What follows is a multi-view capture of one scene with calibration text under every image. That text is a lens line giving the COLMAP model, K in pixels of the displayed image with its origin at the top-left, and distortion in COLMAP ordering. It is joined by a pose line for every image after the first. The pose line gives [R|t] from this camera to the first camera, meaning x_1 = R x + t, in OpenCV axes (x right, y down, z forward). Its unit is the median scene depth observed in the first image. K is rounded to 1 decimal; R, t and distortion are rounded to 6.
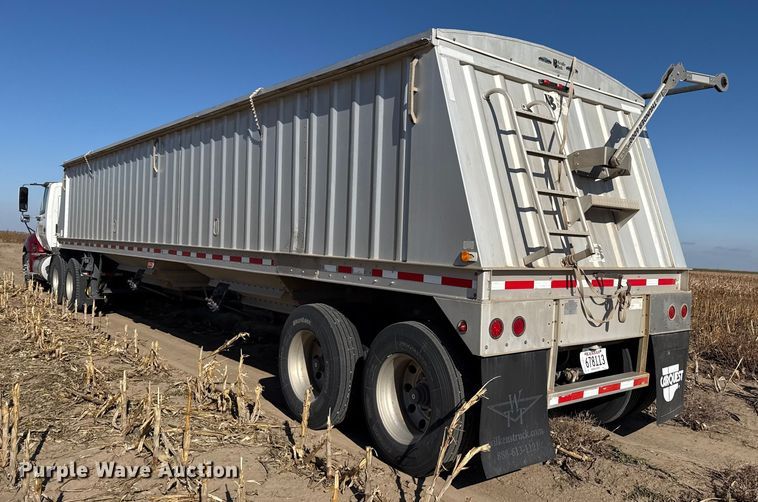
lens RADIAL K [[569.2, 0, 381.9], [0, 569.2, 246.1], [0, 0, 1]] dist [0.058948, -0.000865]
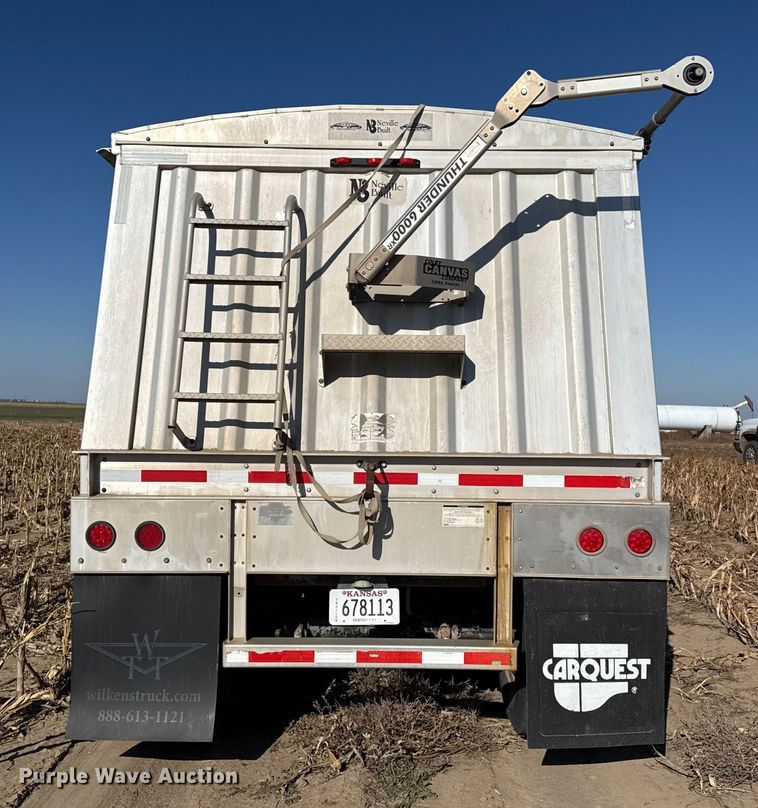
lens RADIAL K [[774.3, 0, 374.8], [0, 774.3, 405.3], [0, 0, 1]] dist [0.071360, 0.000000]
pose [[0.784111, -0.026540, -0.620053, 0.903293], [0.013593, 0.999580, -0.025595, 0.009148], [0.620471, 0.011641, 0.784143, 0.369765]]
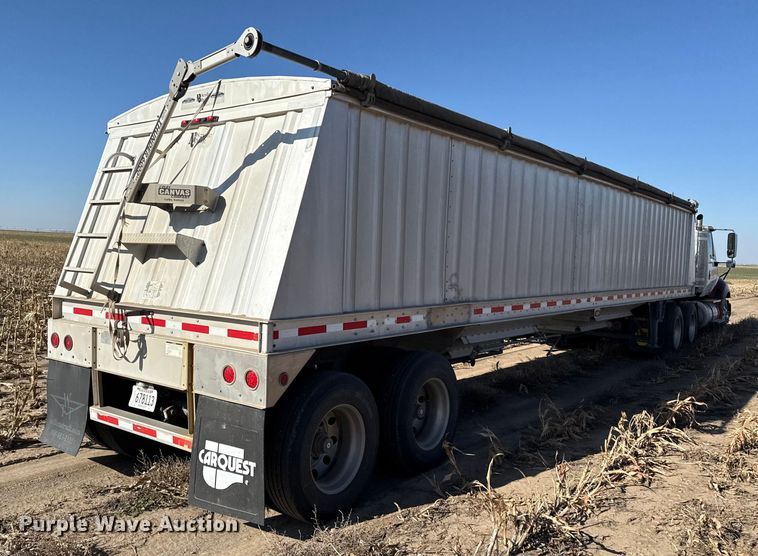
lens RADIAL K [[559.3, 0, 380.0], [0, 559.3, 280.4], [0, 0, 1]] dist [0.046031, -0.000862]
pose [[0.308026, 0.011619, -0.951307, 1.446244], [-0.023713, 0.999709, 0.004533, -0.019368], [0.951082, 0.021162, 0.308211, 1.100306]]
